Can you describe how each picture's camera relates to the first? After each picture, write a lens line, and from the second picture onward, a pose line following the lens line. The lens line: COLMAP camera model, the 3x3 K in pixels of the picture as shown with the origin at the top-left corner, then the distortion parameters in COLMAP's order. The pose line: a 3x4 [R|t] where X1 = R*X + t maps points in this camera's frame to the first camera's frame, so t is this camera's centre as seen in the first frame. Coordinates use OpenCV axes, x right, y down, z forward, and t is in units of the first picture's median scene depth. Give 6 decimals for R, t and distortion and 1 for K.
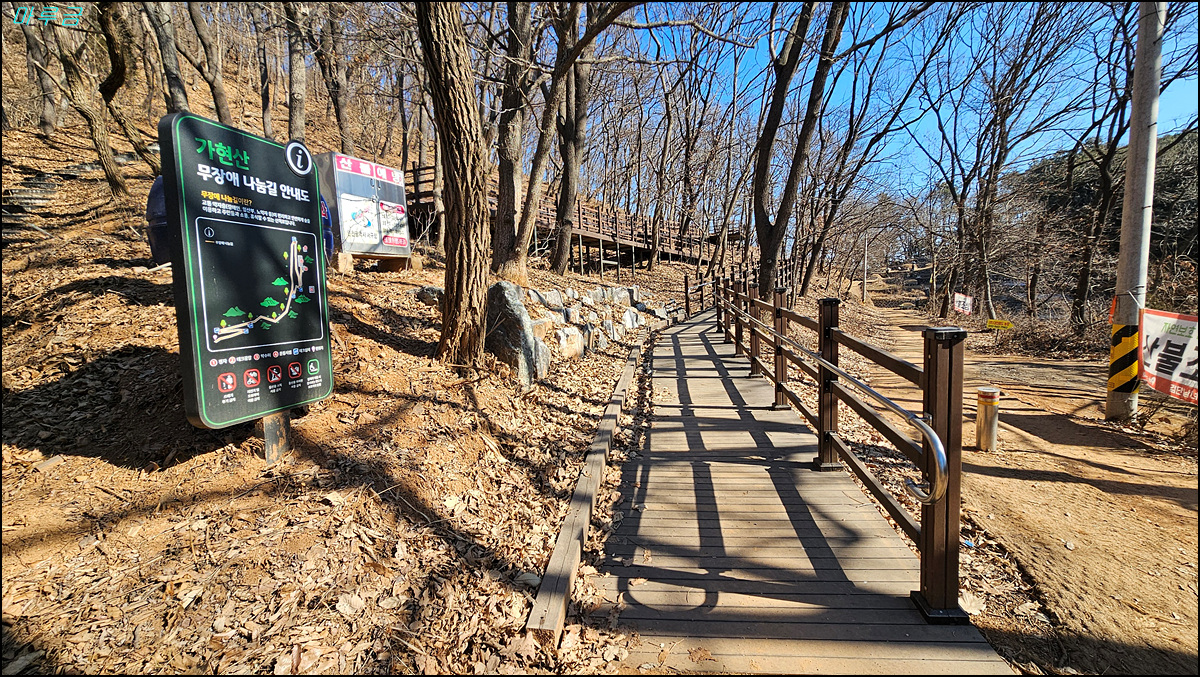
lens RADIAL K [[449.3, 0, 602.1], [0, 449.3, 341.7], [0, 0, 1]] dist [-0.006752, -0.000822]
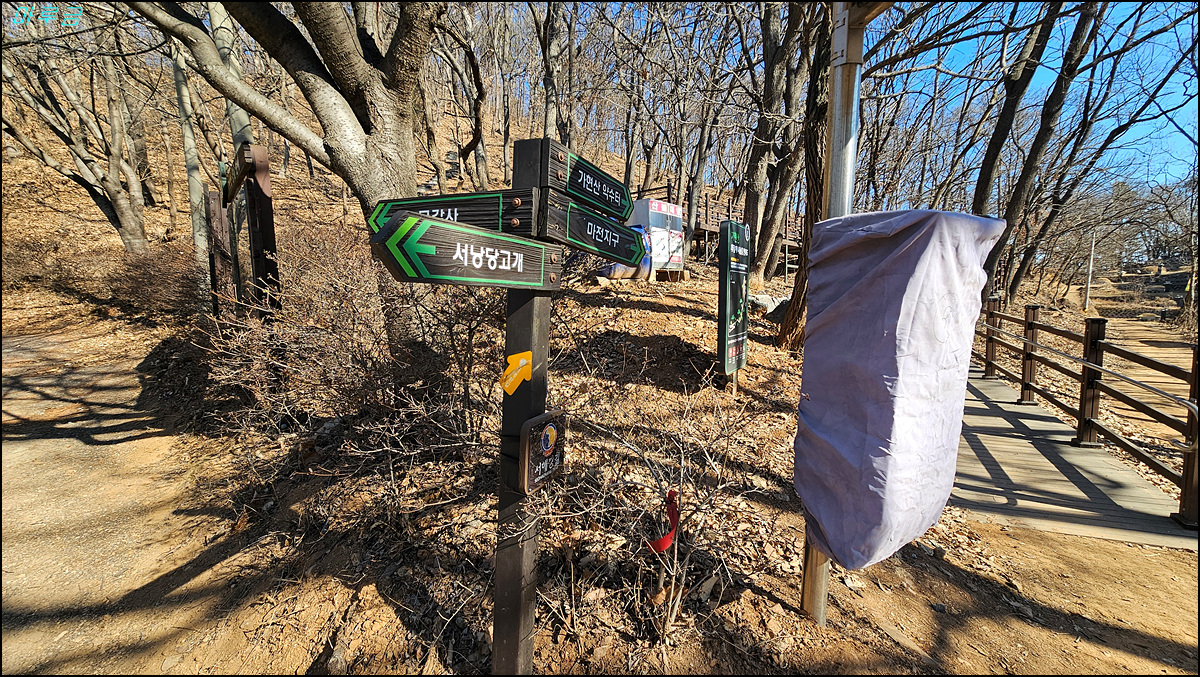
lens RADIAL K [[449.3, 0, 597.5], [0, 449.3, 339.5], [0, 0, 1]] dist [-0.006752, -0.000822]
pose [[0.957741, 0.053663, -0.282583, -0.382240], [-0.051608, 0.998559, 0.014716, 0.015520], [0.282966, 0.000490, 0.959130, -0.489471]]
